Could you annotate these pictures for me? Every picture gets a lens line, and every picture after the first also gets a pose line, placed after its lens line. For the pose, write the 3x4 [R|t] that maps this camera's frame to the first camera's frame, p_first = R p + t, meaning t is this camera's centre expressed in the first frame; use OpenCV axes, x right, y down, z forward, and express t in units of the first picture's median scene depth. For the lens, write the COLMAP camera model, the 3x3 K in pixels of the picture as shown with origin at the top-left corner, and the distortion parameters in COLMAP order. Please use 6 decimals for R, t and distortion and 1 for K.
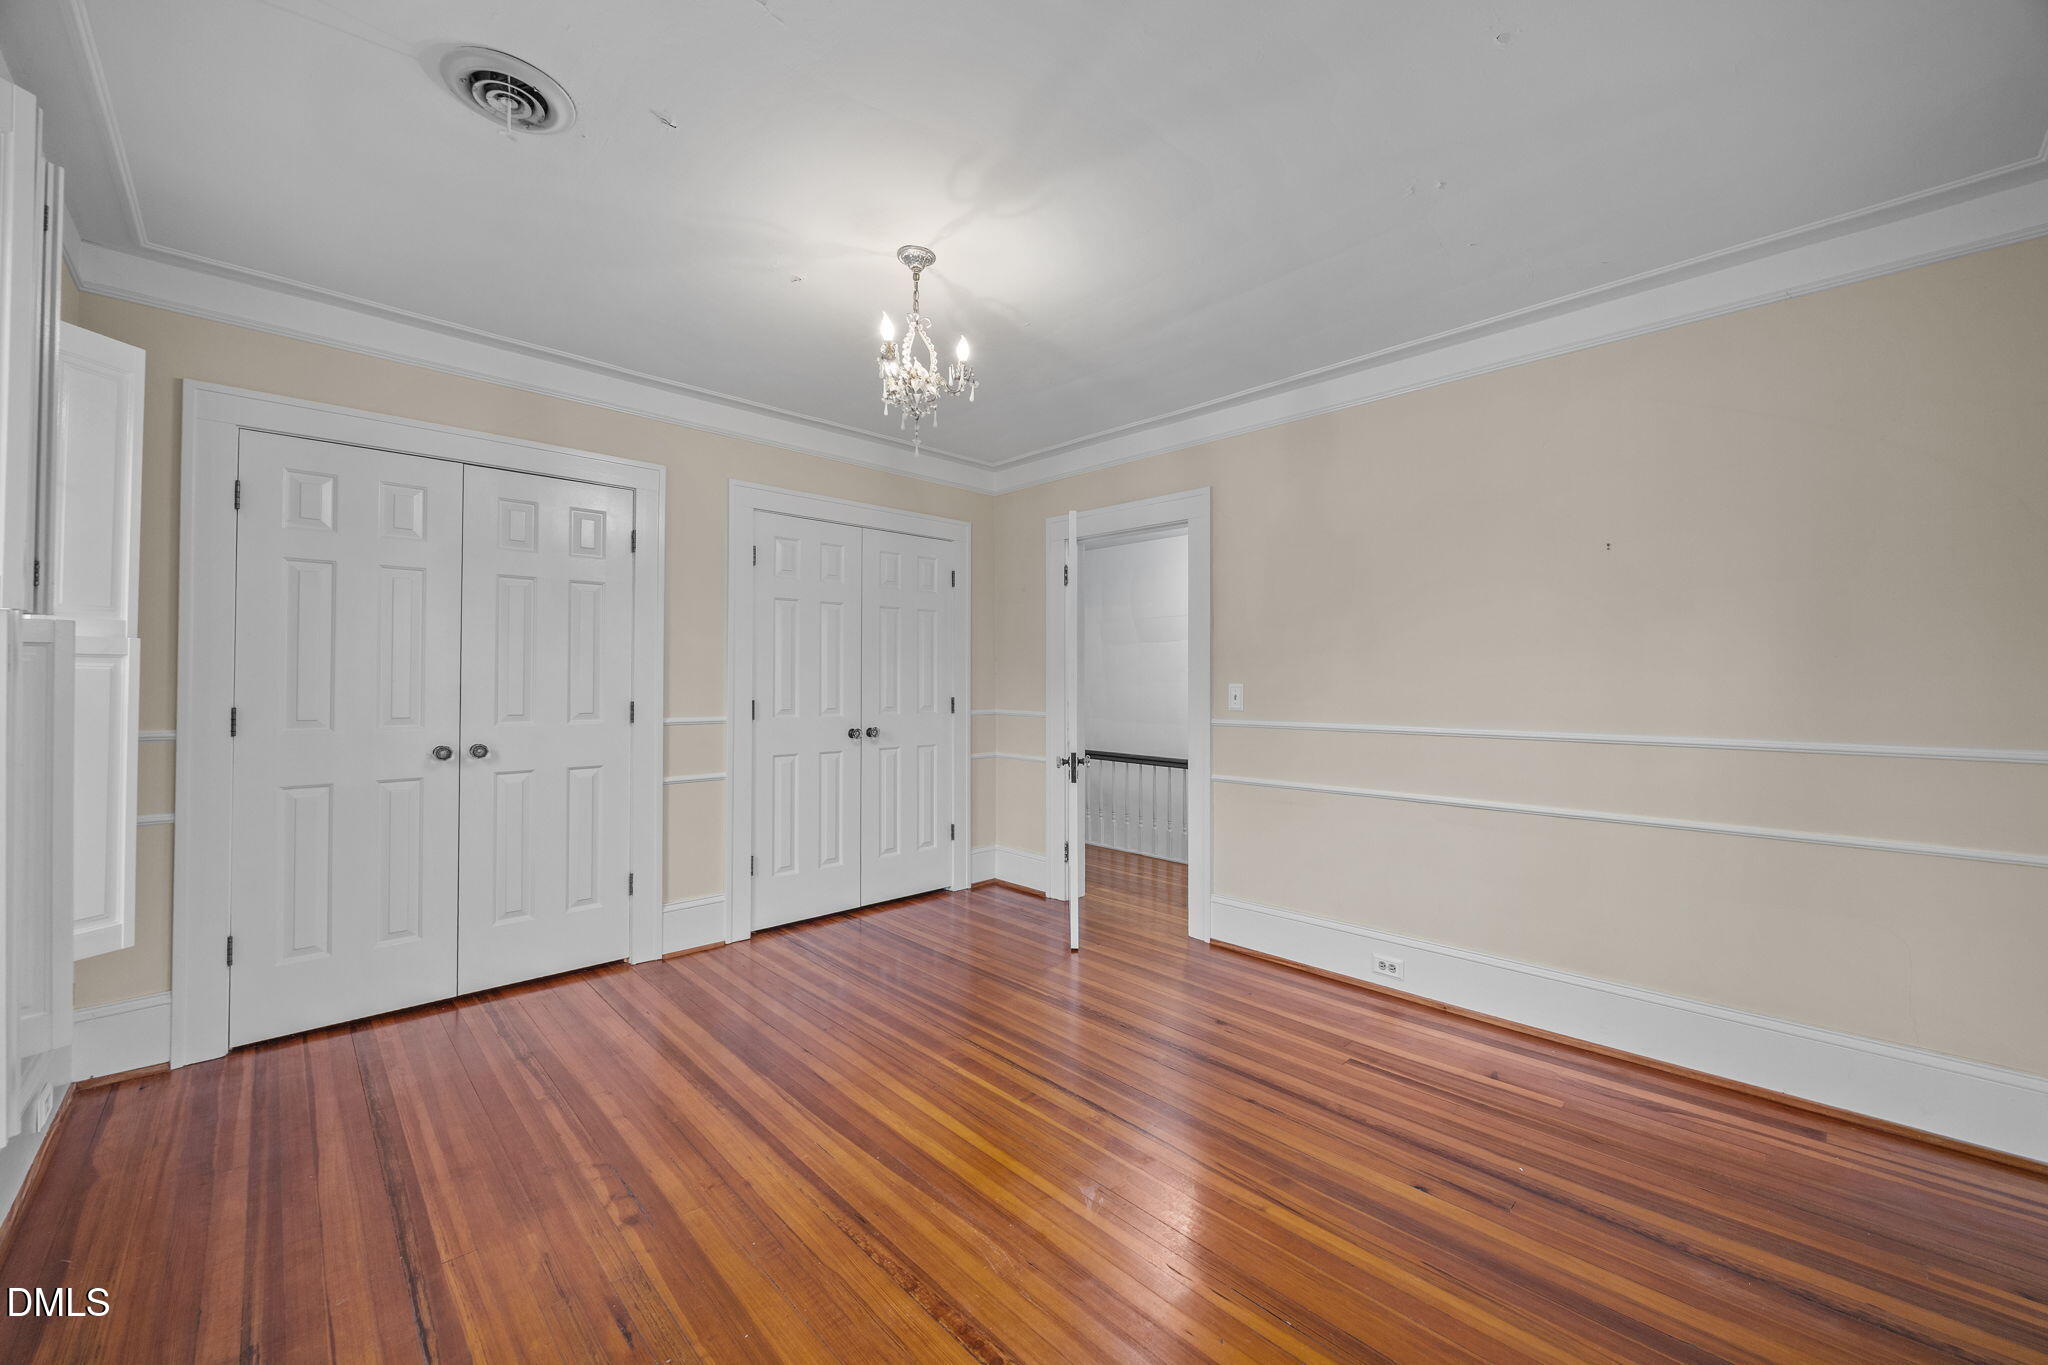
lens RADIAL K [[781.3, 0, 1038.2], [0, 781.3, 689.8], [0, 0, 1]] dist [0.000251, -0.000101]
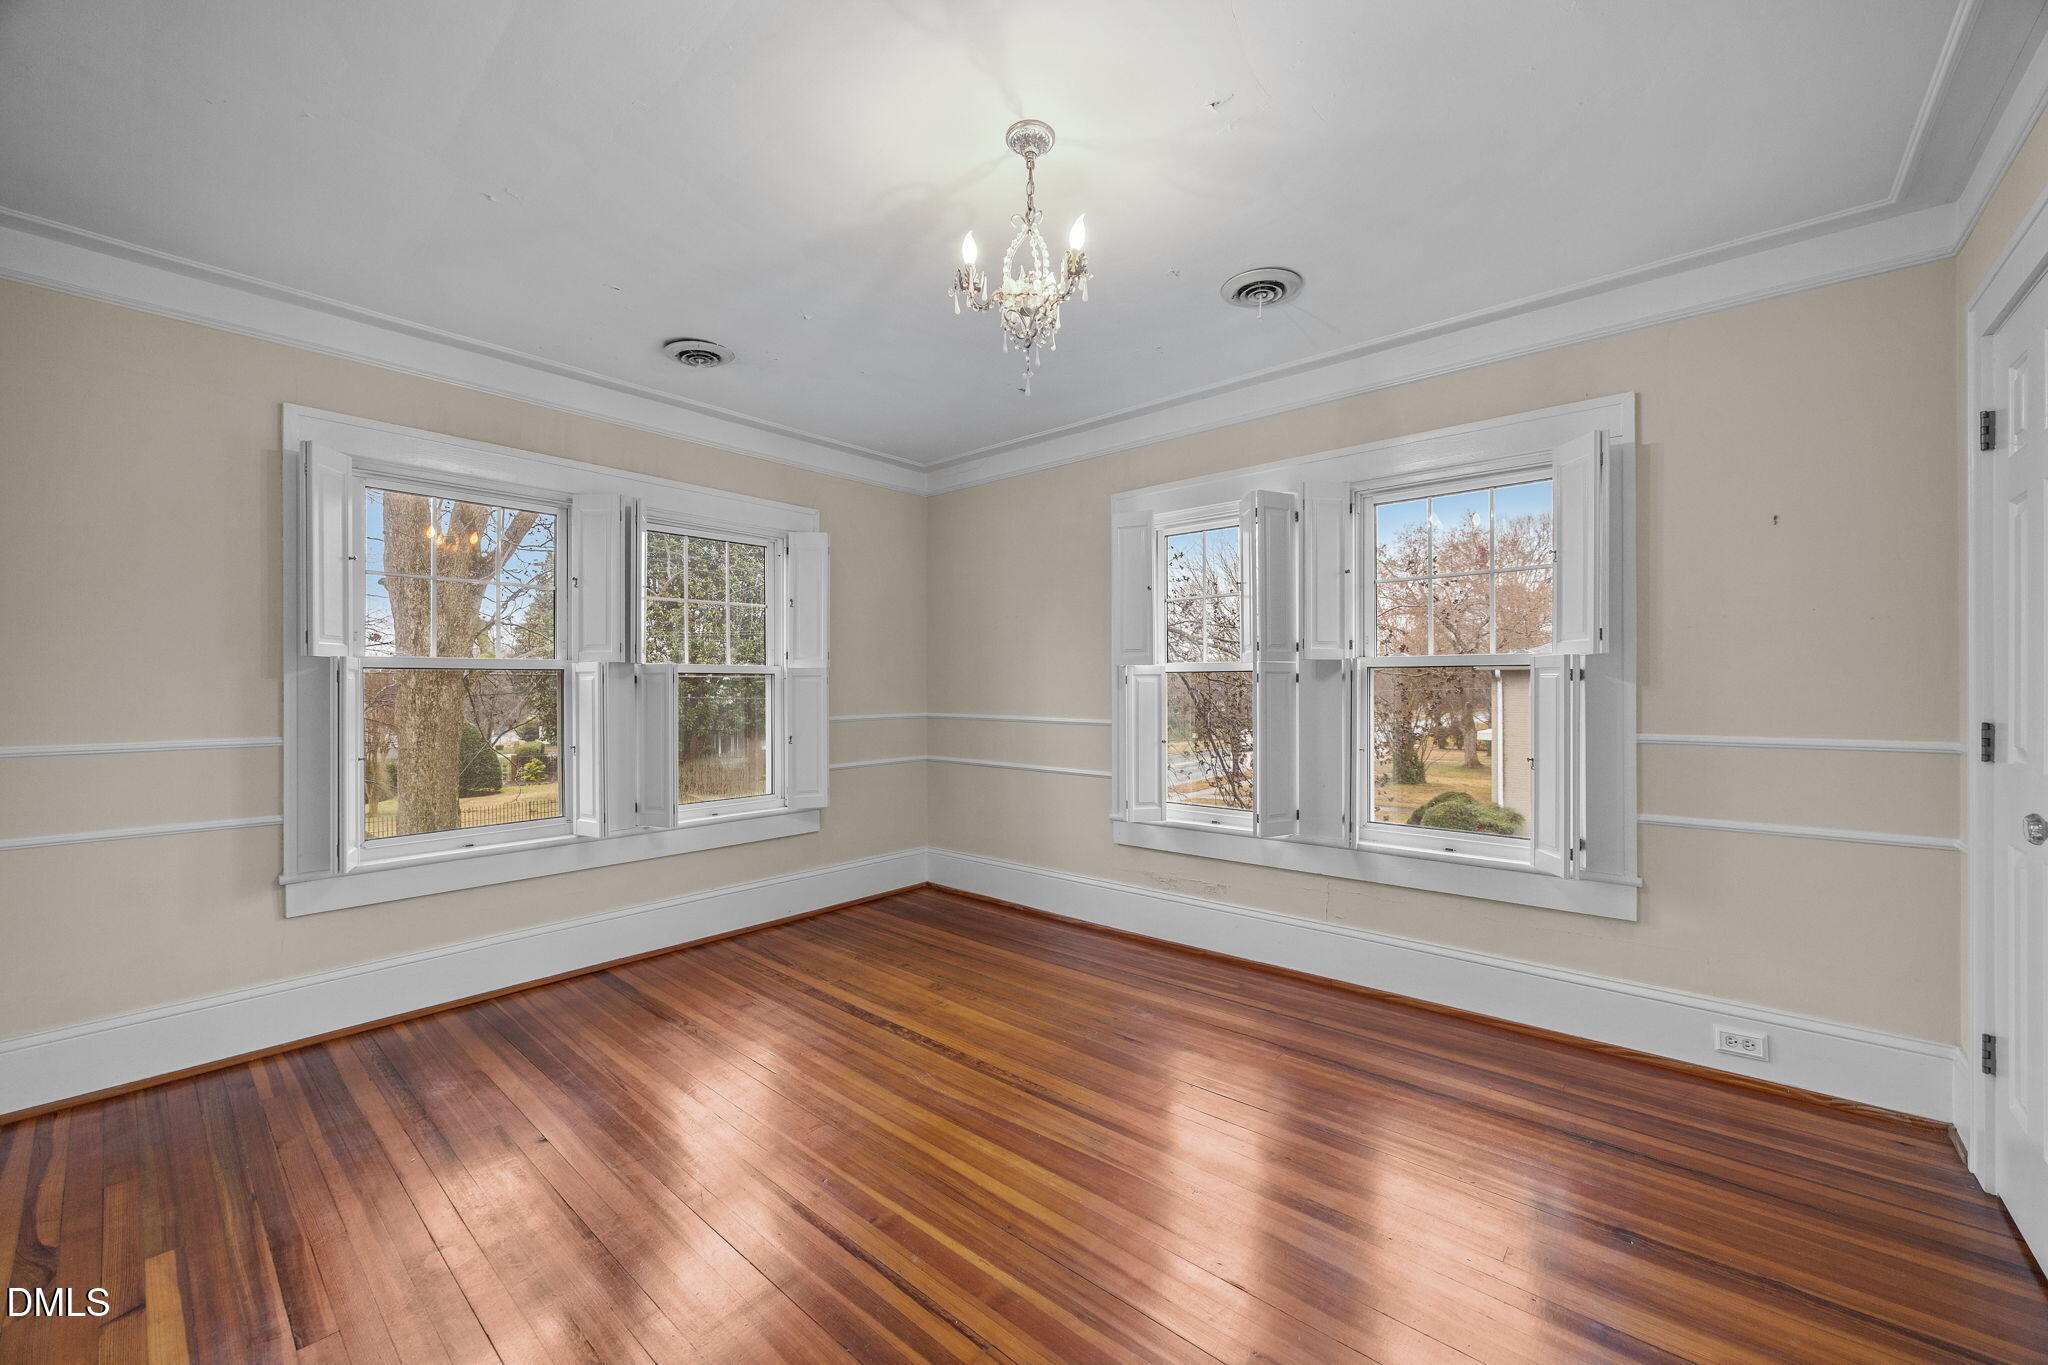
lens RADIAL K [[781.3, 0, 1038.2], [0, 781.3, 689.8], [0, 0, 1]] dist [0.000251, -0.000101]
pose [[-0.996503, -0.000933, -0.083547, -0.111071], [-0.001176, 0.999995, 0.002861, -0.004775], [0.083544, 0.002949, -0.996500, 1.981647]]
